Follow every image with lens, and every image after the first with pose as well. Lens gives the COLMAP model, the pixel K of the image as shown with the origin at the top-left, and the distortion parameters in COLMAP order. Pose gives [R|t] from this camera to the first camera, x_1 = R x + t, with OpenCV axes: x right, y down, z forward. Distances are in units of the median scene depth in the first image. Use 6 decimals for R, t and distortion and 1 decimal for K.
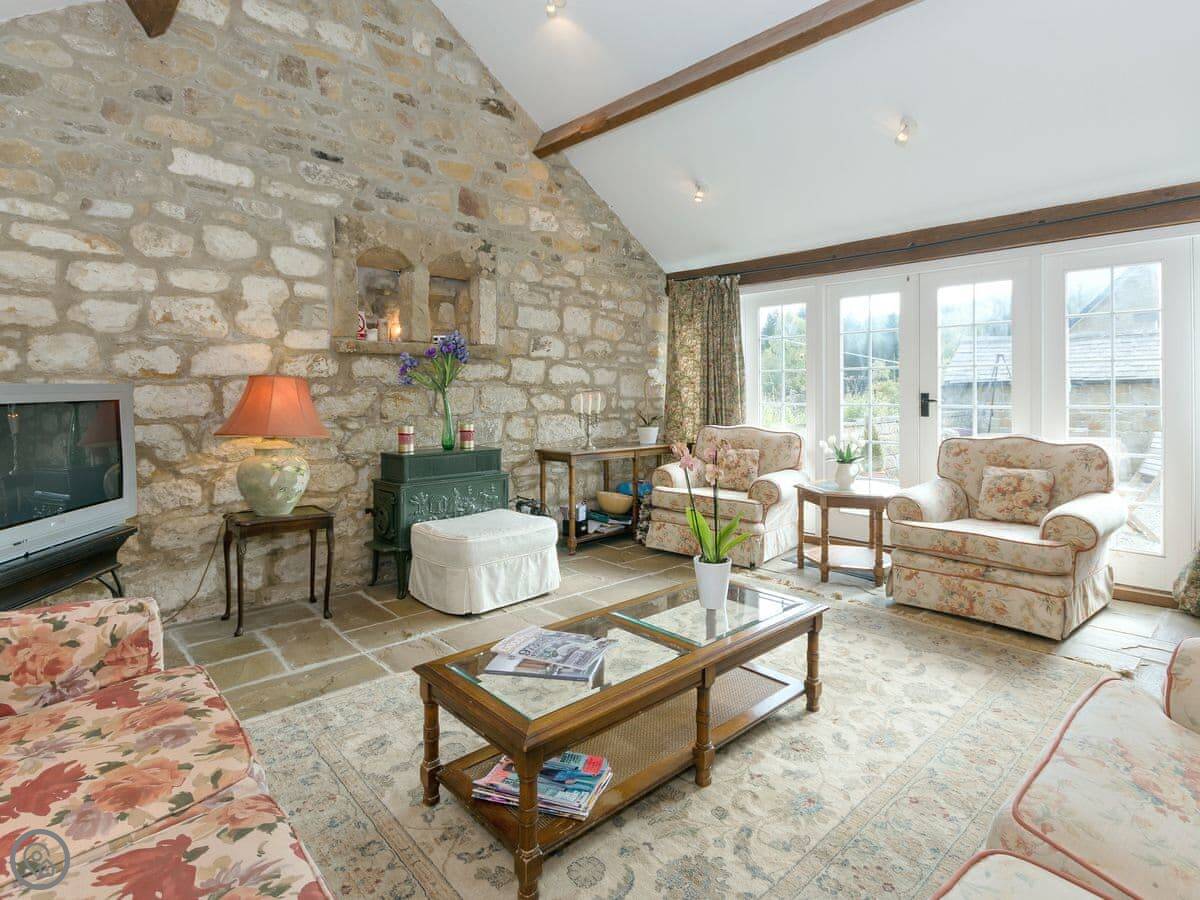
lens RADIAL K [[632.3, 0, 599.9], [0, 632.3, 391.8], [0, 0, 1]] dist [0.017124, -0.025627]
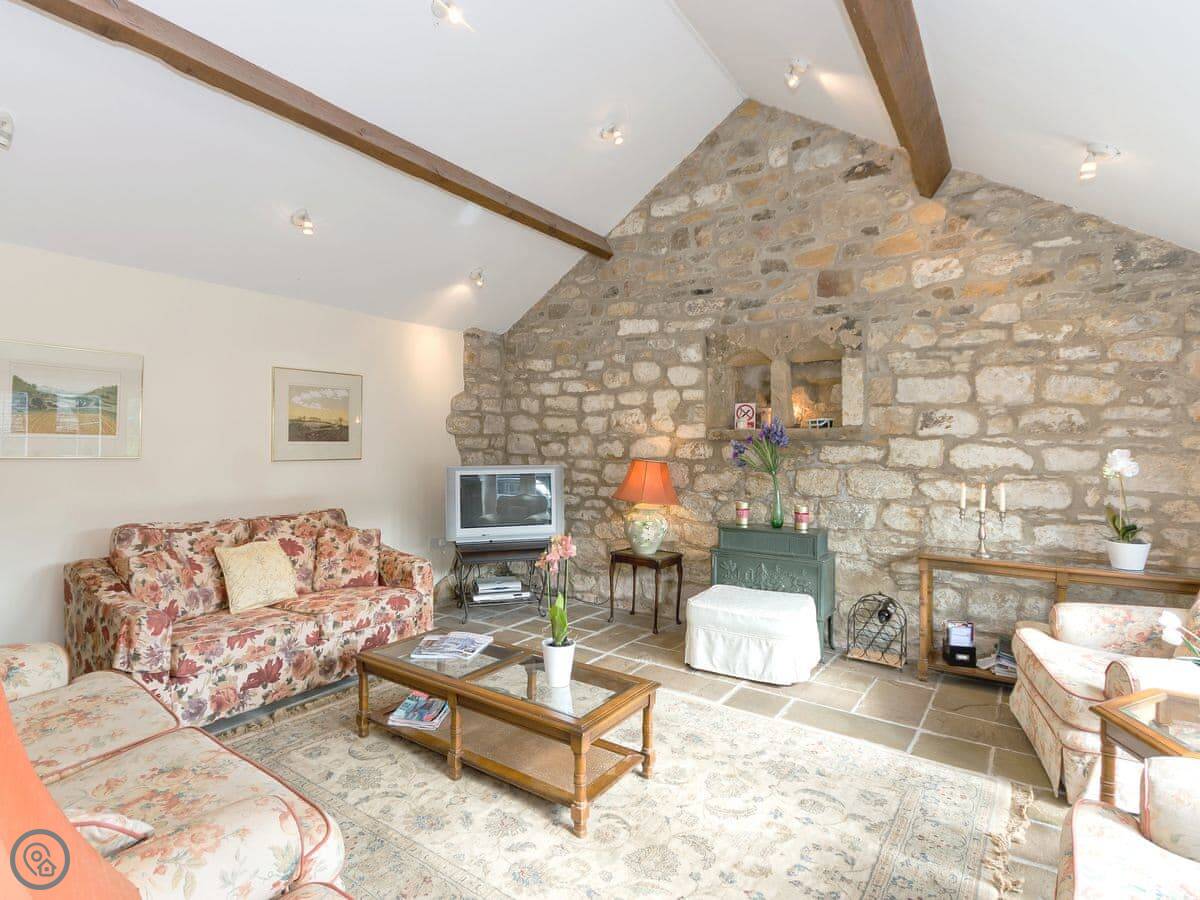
lens RADIAL K [[614.0, 0, 600.0], [0, 614.0, 450.0], [0, 0, 1]] dist [-0.013722, 0.000308]
pose [[0.222742, 0.010661, -0.974819, 0.663685], [-0.005336, 0.999939, 0.009716, -0.046532], [0.974863, 0.003037, 0.222785, 0.443513]]
